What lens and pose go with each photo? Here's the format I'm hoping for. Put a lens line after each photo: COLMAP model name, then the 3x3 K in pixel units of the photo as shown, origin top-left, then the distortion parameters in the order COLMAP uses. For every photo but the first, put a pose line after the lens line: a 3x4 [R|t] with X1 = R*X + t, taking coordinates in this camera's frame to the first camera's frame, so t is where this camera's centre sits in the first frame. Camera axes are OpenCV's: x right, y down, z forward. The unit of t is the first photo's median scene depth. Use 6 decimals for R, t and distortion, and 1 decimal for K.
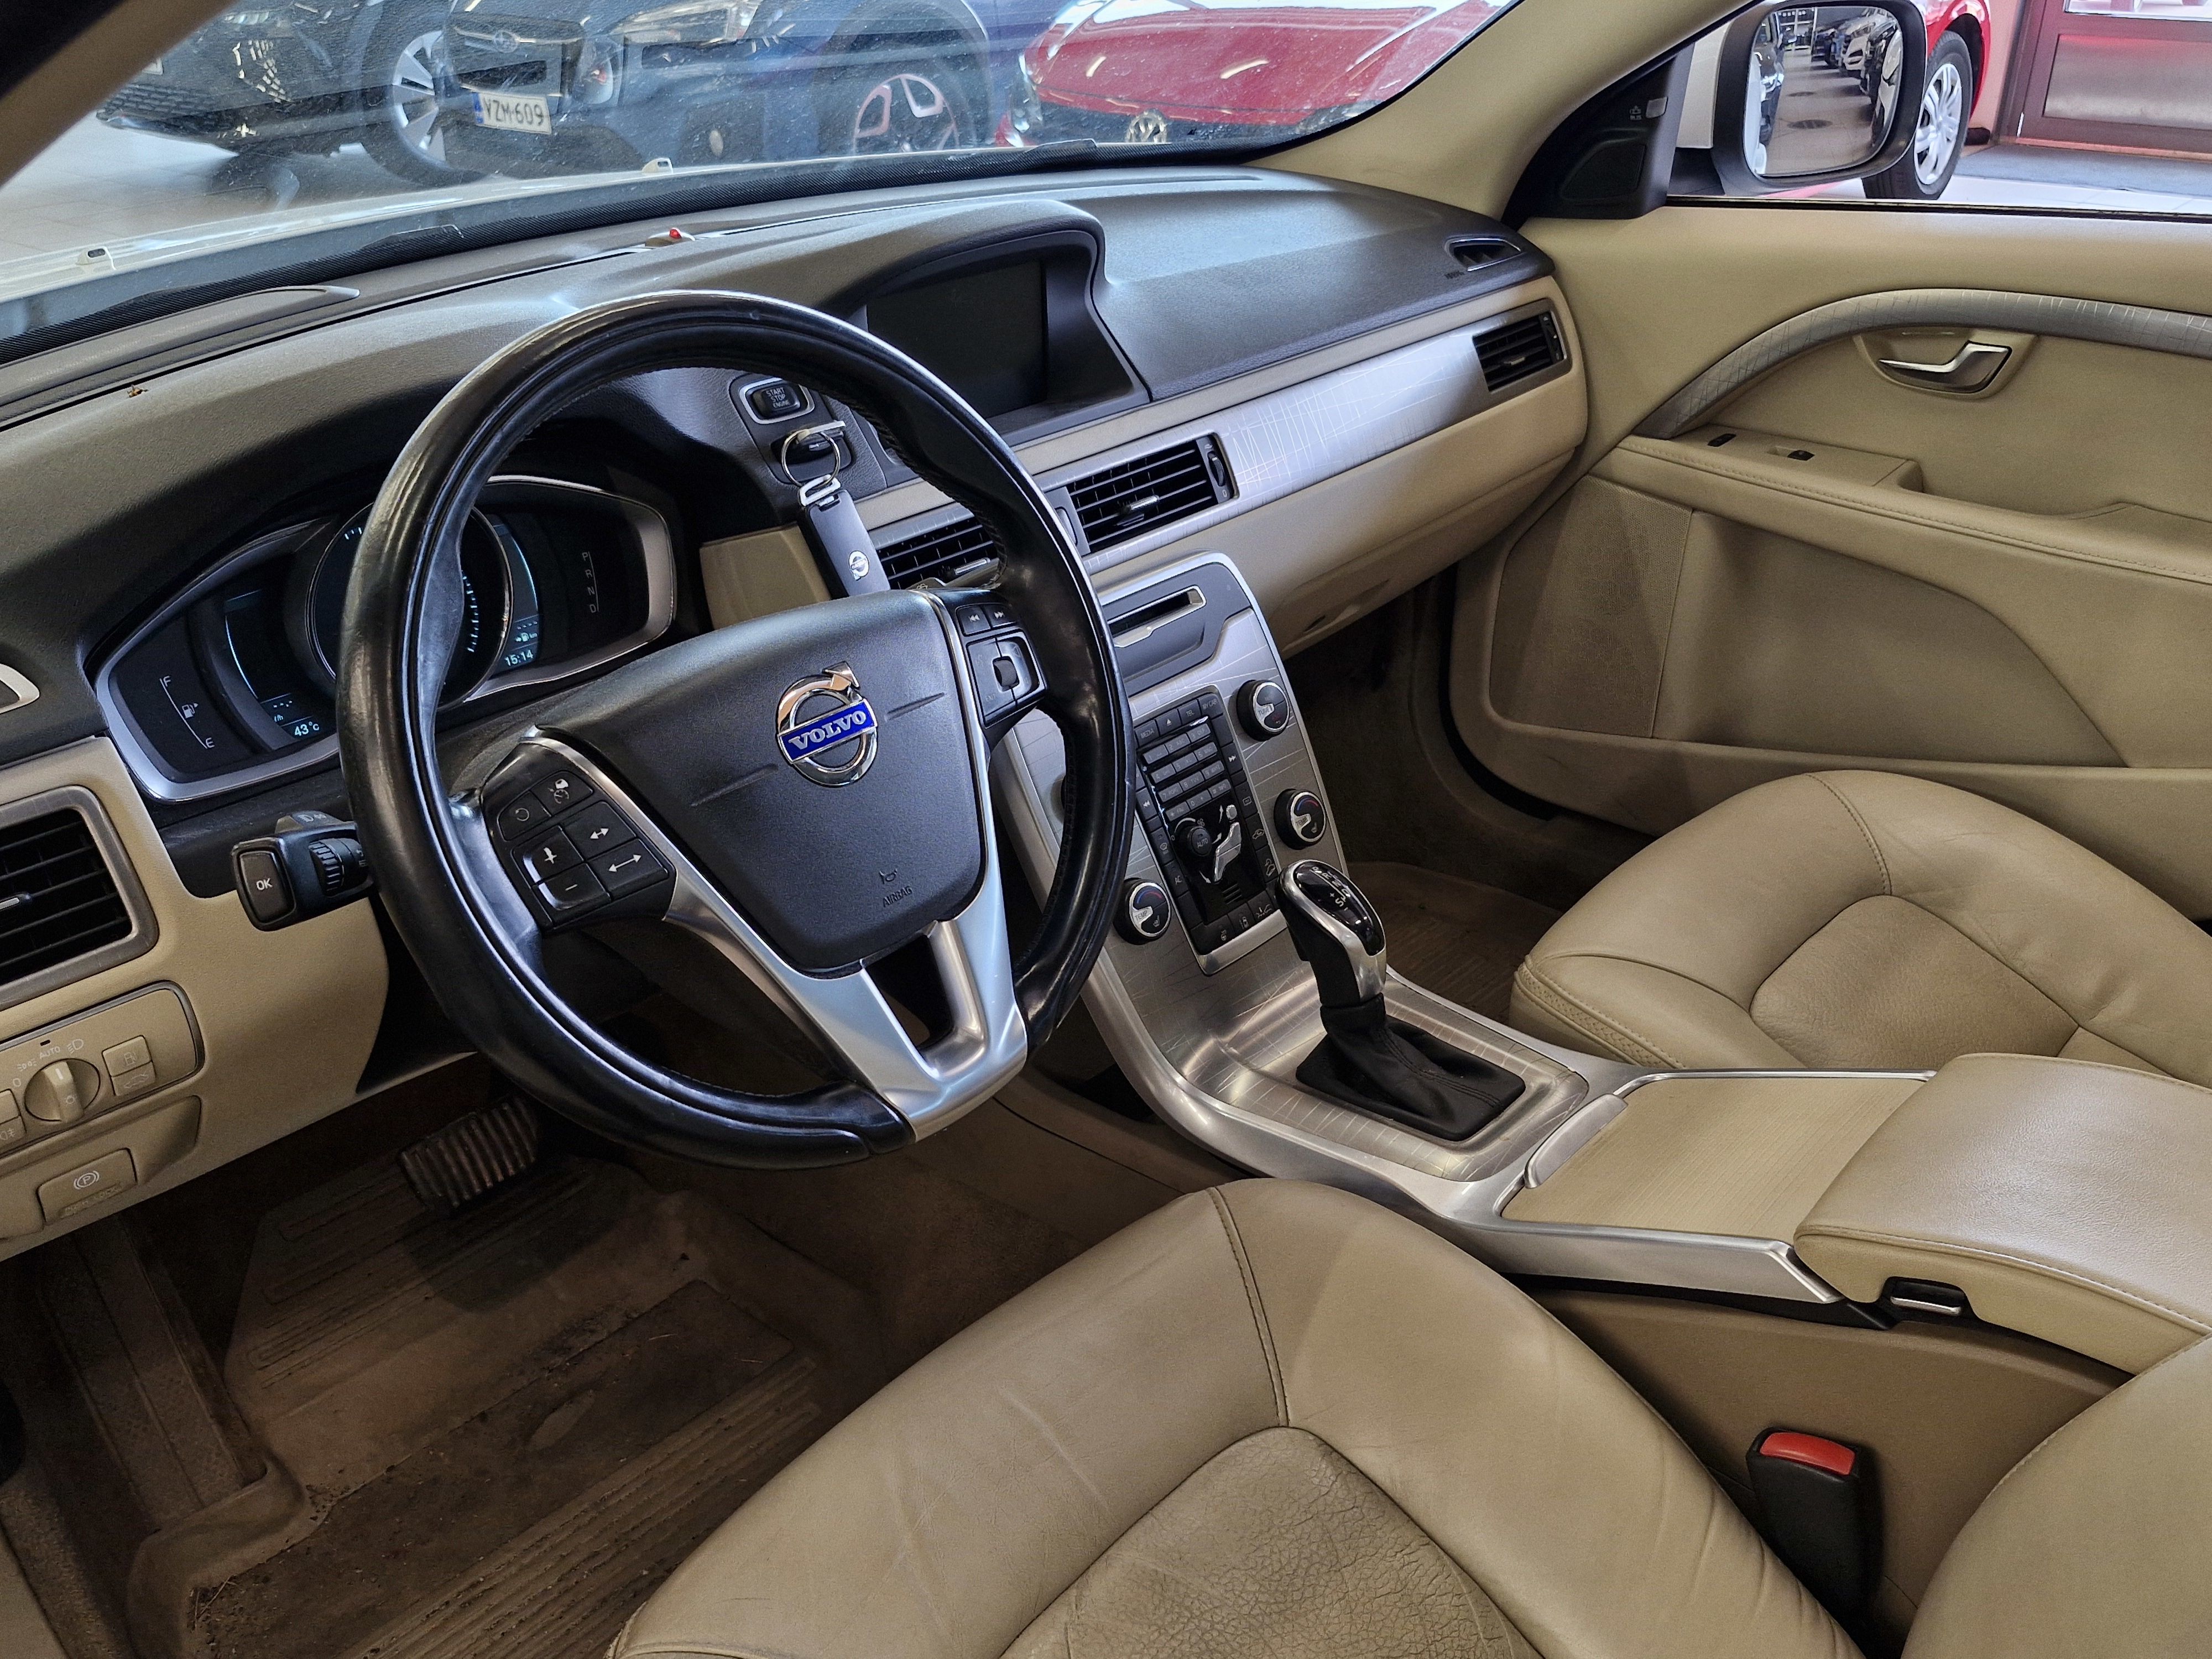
lens RADIAL K [[1806.1, 0, 1106.0], [0, 1806.1, 829.5], [0, 0, 1]] dist [0.000983, -0.001530]
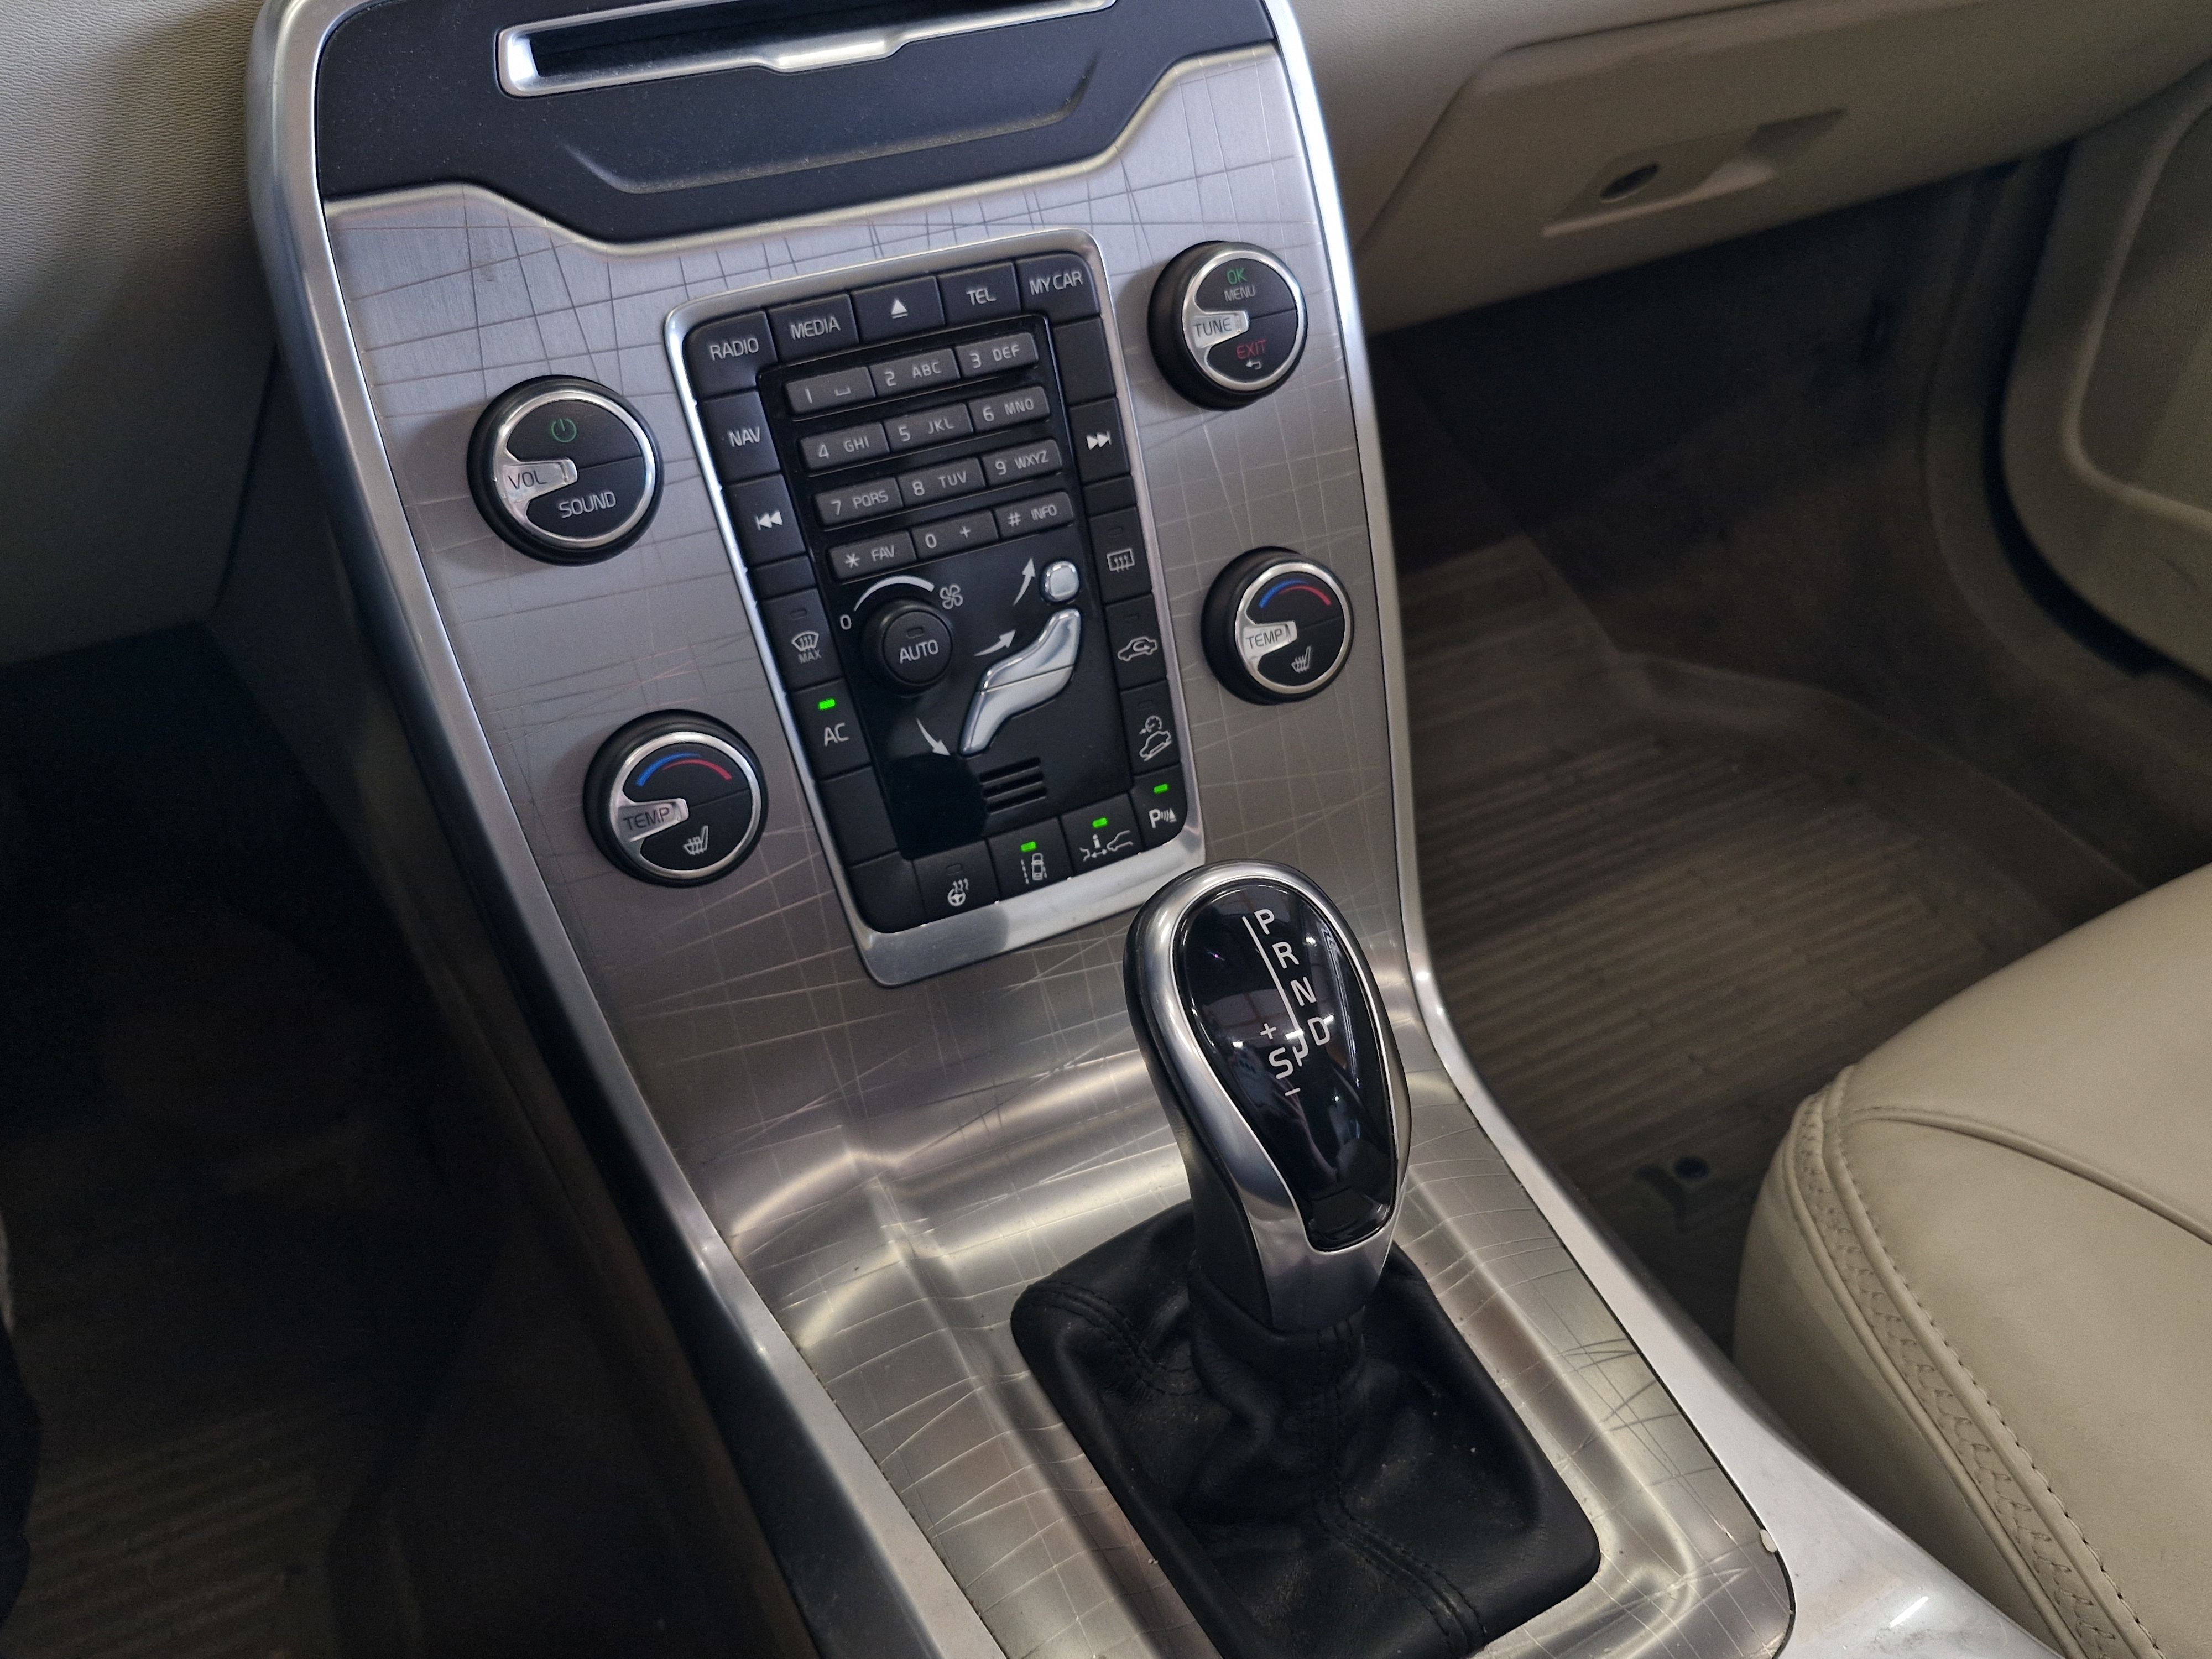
lens RADIAL K [[1806.1, 0, 1106.0], [0, 1806.1, 829.5], [0, 0, 1]] dist [0.000983, -0.001530]
pose [[0.929854, 0.239740, -0.279097, 0.195926], [-0.179081, 0.957551, 0.225888, -0.046923], [0.321404, -0.160062, 0.933316, 0.633695]]
